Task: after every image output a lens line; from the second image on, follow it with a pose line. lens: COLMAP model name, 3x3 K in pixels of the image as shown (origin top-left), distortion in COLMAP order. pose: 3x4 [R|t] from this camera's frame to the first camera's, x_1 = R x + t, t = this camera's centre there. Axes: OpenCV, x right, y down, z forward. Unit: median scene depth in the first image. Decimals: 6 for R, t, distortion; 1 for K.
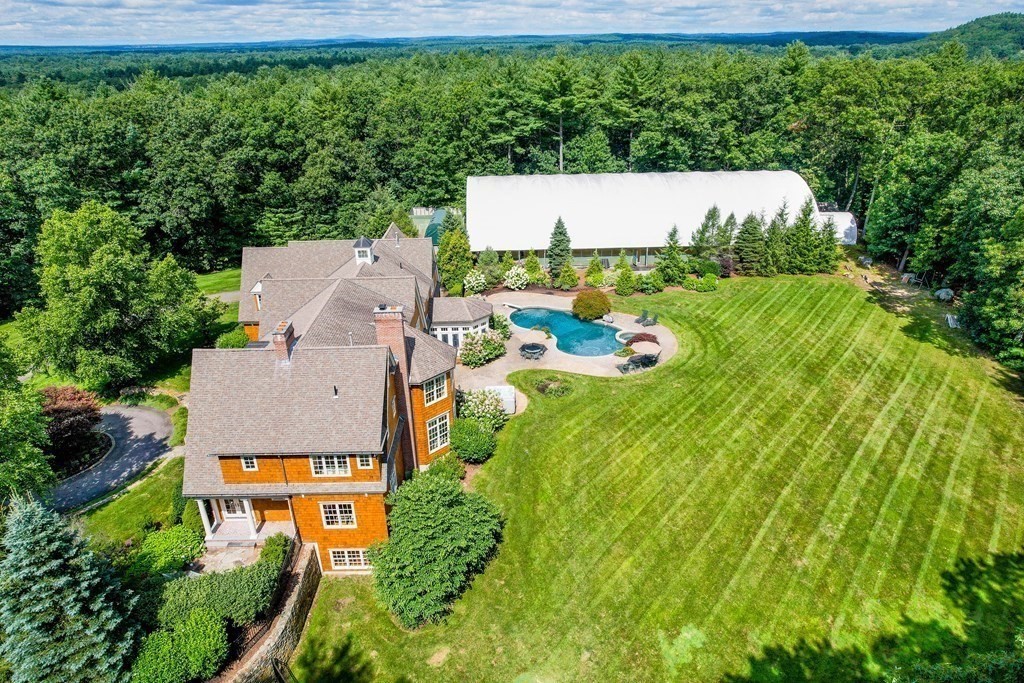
lens RADIAL K [[644.4, 0, 512.0], [0, 644.4, 341.5], [0, 0, 1]] dist [-0.073396, 0.059609]
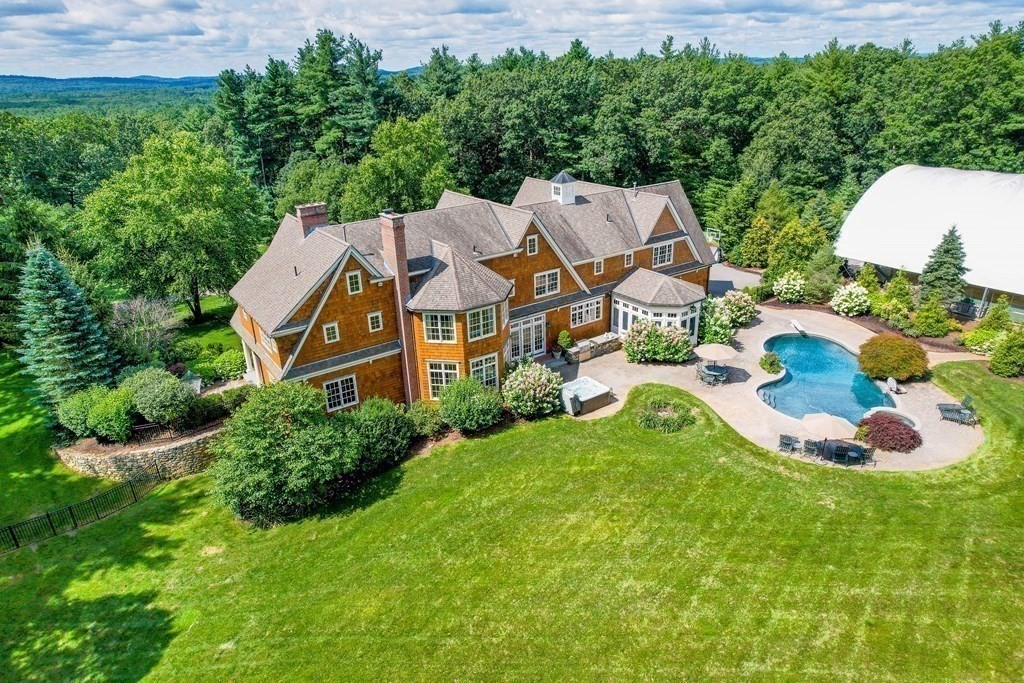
lens RADIAL K [[644.4, 0, 512.0], [0, 644.4, 341.5], [0, 0, 1]] dist [-0.073396, 0.059609]
pose [[0.566870, 0.324336, -0.757275, 0.325955], [-0.329445, 0.931783, 0.152466, -0.039297], [0.755066, 0.163052, 0.635051, 0.291366]]
